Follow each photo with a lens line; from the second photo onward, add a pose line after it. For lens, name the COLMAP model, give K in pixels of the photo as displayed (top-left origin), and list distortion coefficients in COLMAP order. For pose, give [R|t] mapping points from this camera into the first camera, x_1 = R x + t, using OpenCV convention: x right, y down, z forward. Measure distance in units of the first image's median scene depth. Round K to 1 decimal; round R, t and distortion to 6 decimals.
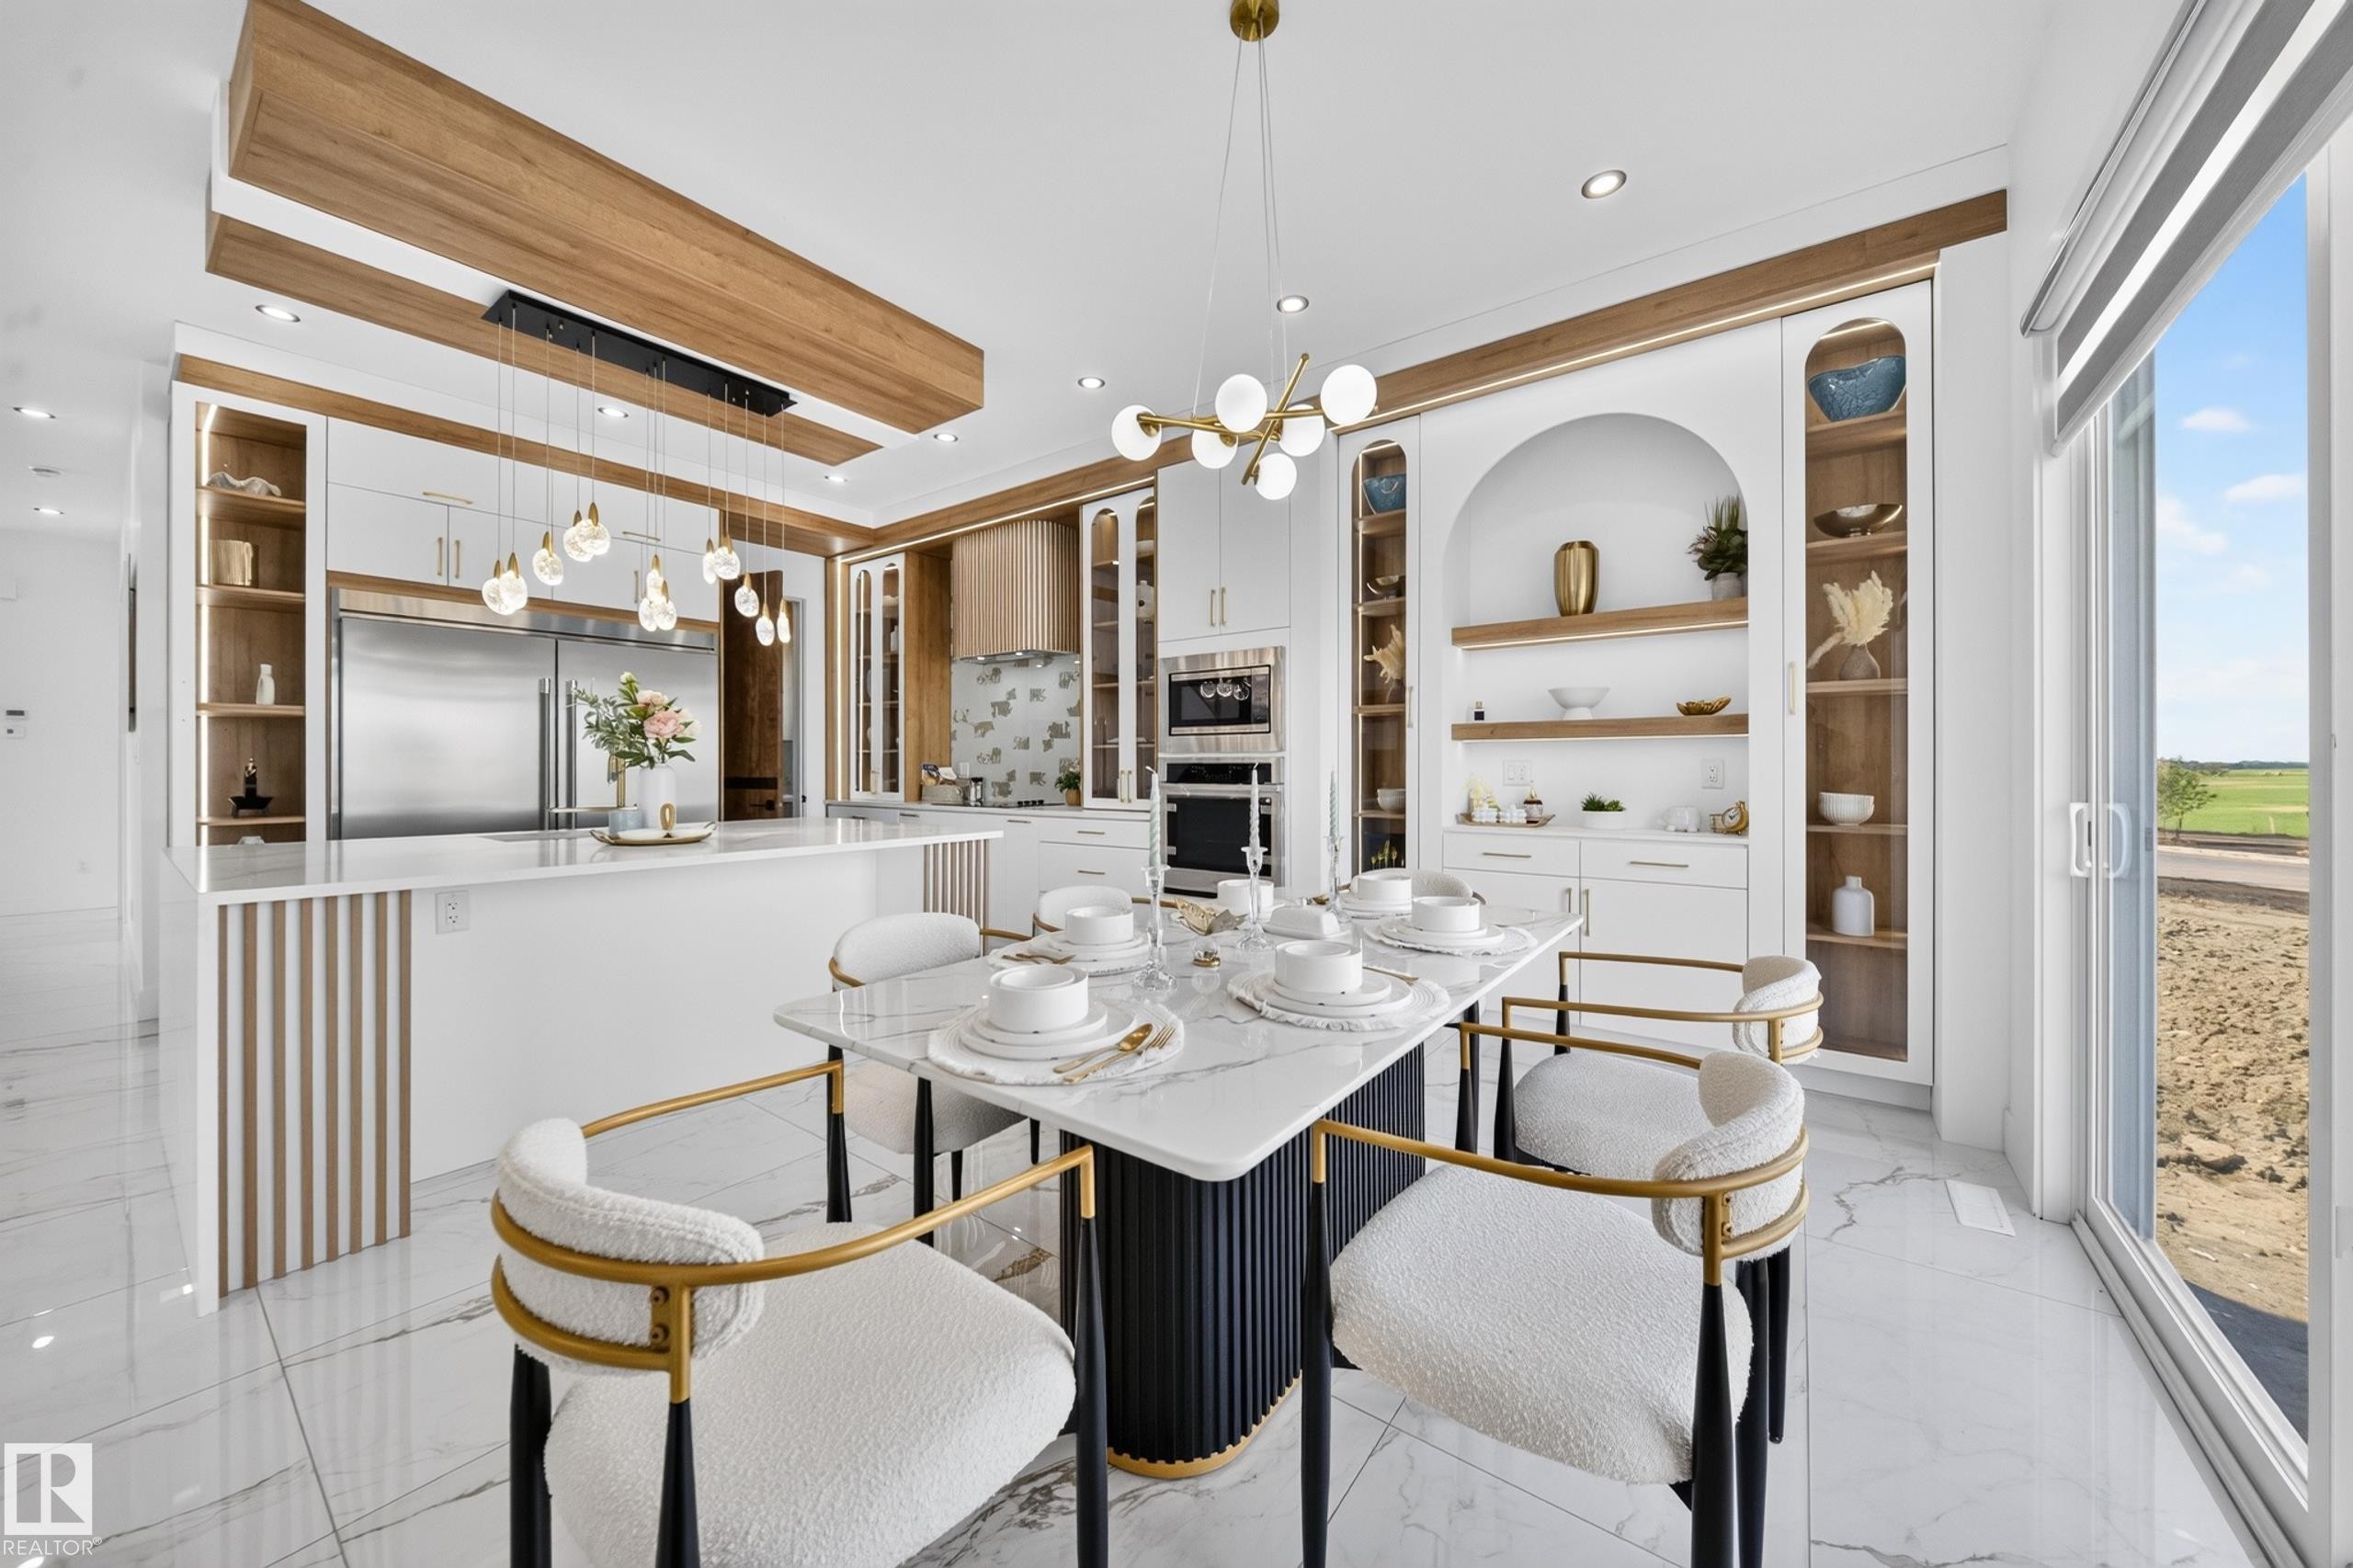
lens RADIAL K [[823.7, 0, 1177.4], [0, 823.7, 774.0], [0, 0, 1]] dist [-0.001305, -0.002005]
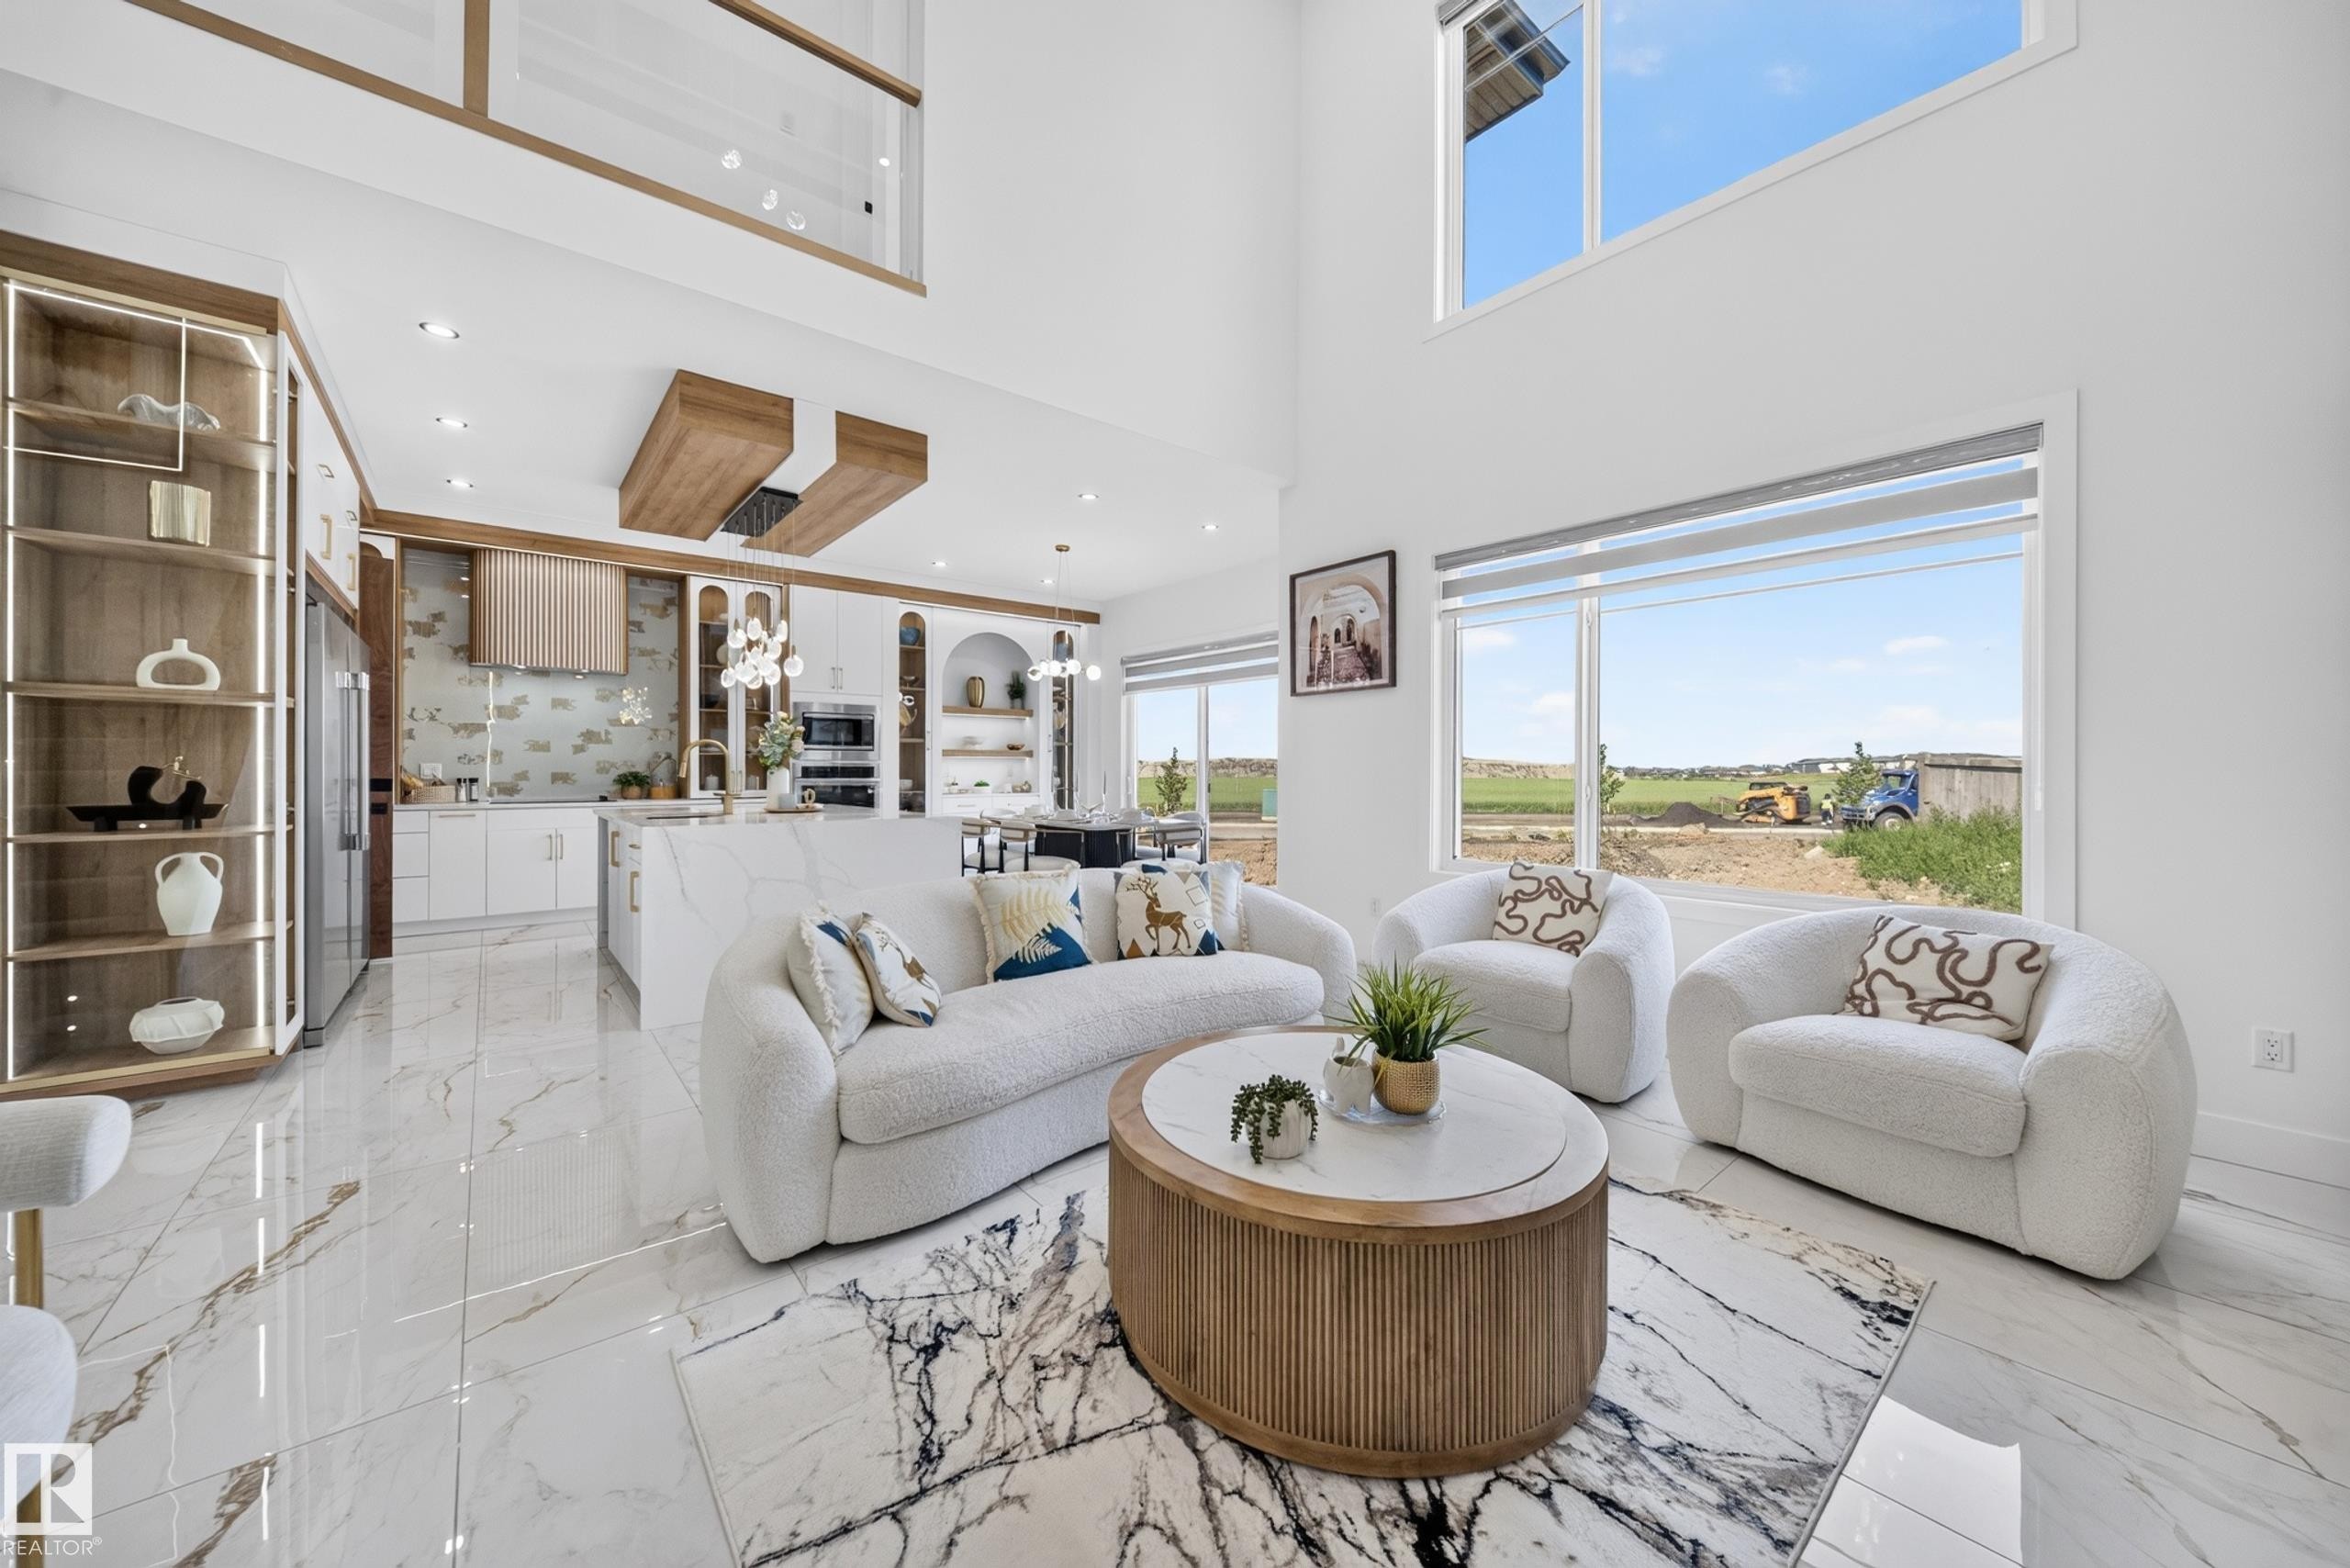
lens RADIAL K [[822.6, 0, 1175.9], [0, 822.6, 774.0], [0, 0, 1]] dist [-0.001305, -0.002005]
pose [[0.224107, -0.005248, 0.974550, -1.280635], [0.007091, 0.999968, 0.003754, 0.002441], [-0.974539, 0.006069, 0.224137, -0.094189]]
